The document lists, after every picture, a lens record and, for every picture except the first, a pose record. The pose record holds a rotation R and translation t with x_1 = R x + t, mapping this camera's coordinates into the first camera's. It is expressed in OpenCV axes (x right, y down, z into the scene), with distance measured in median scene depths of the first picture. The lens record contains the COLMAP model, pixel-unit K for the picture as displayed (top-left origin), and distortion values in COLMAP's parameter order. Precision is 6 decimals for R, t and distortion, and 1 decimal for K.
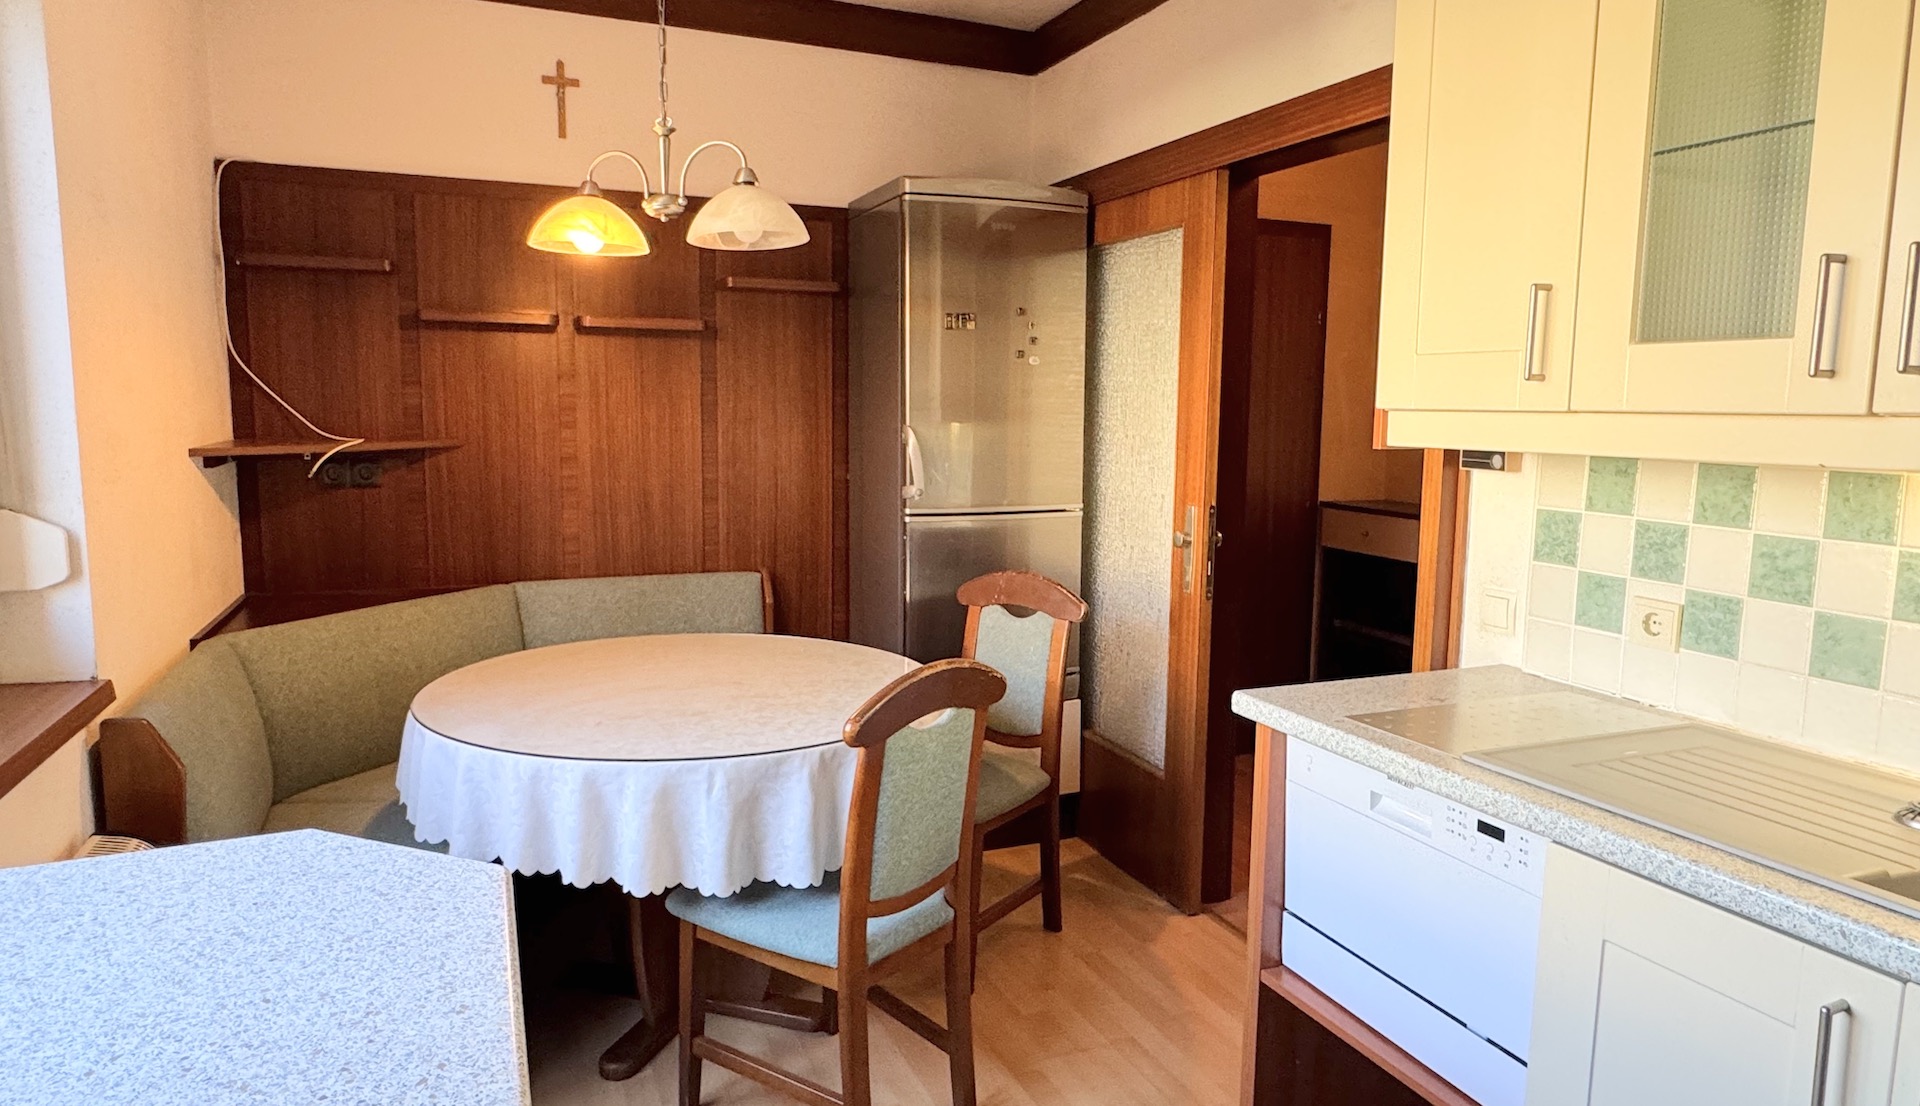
lens RADIAL K [[1163.7, 0, 959.8], [0, 1163.7, 549.8], [0, 0, 1]] dist [-0.001627, -0.000250]
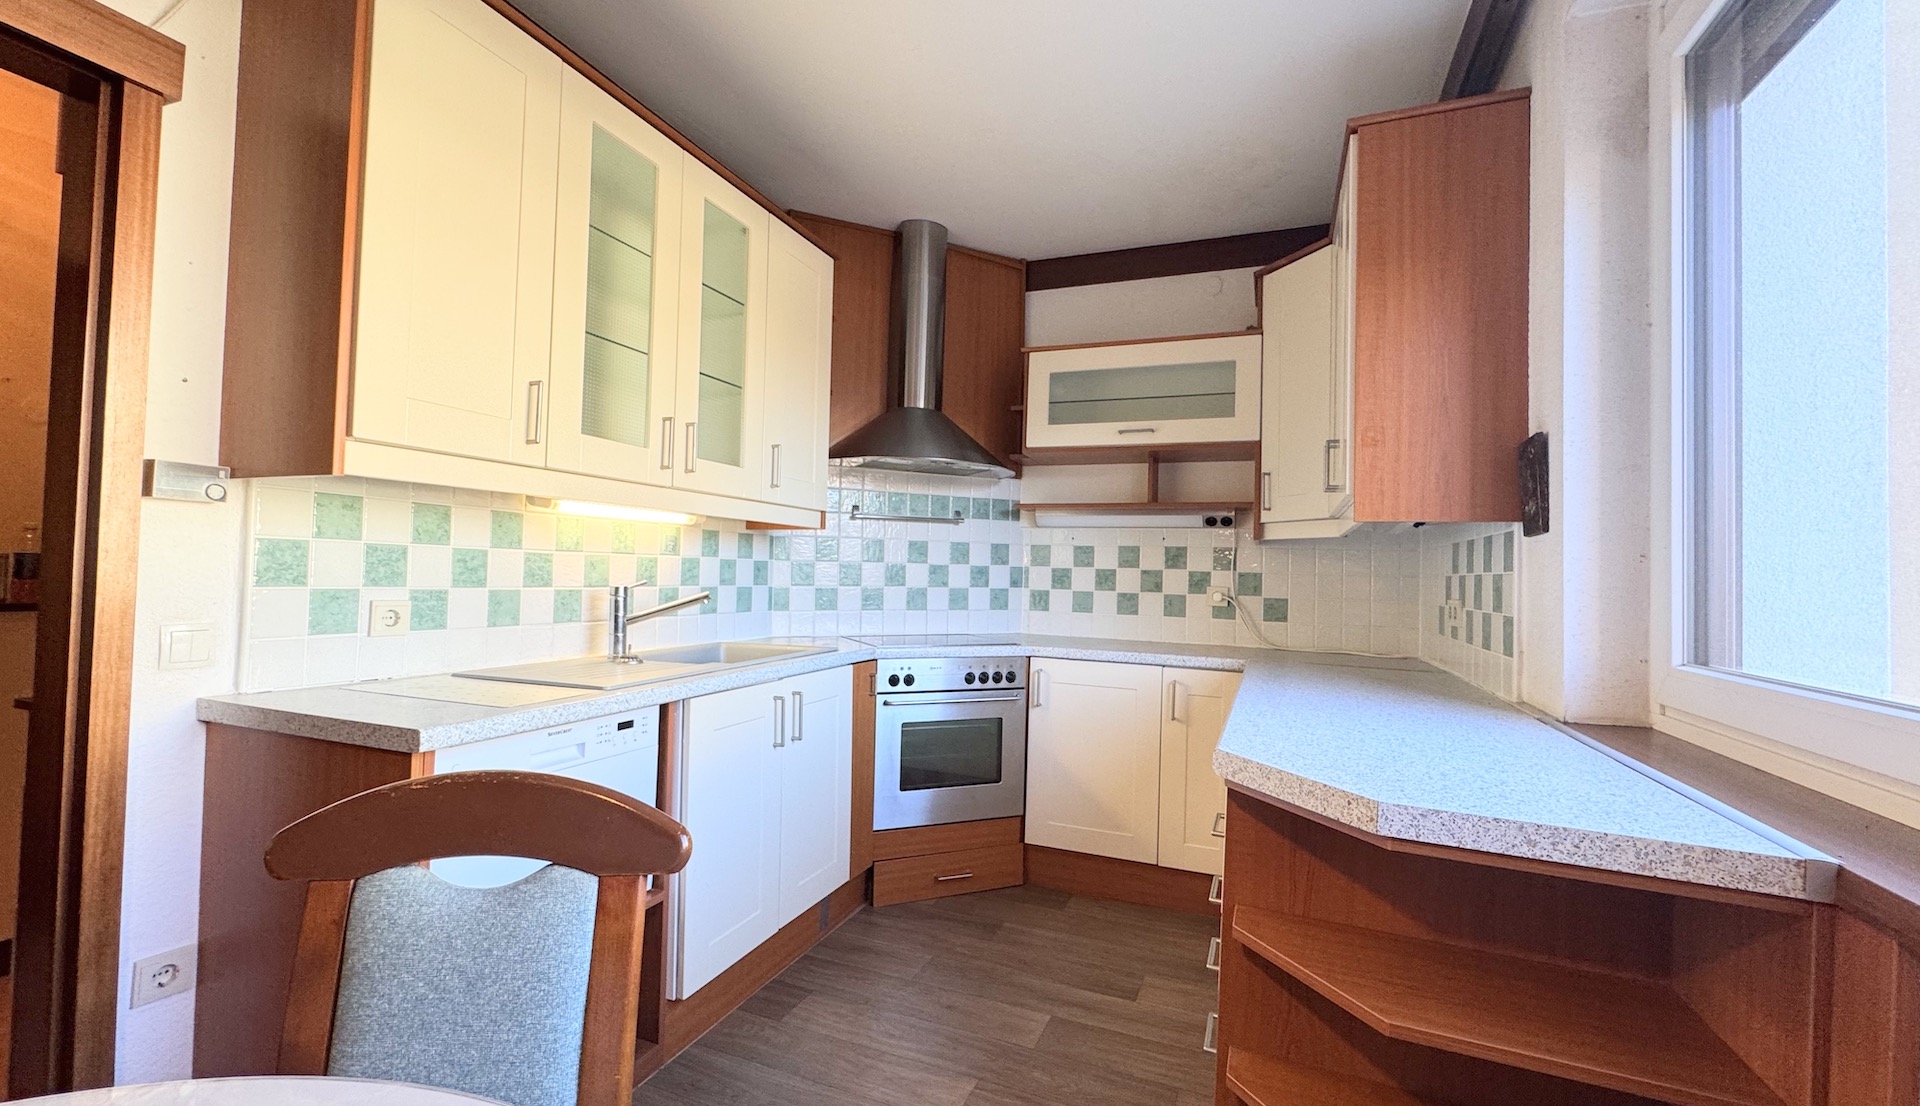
lens RADIAL K [[767.9, 0, 963.2], [0, 767.9, 554.1], [0, 0, 1]] dist [-0.000198, 0.000001]
pose [[-0.705664, -0.012558, 0.708435, -0.543536], [0.054286, 0.995946, 0.071728, -0.041522], [-0.706464, 0.089074, -0.702122, 1.199511]]
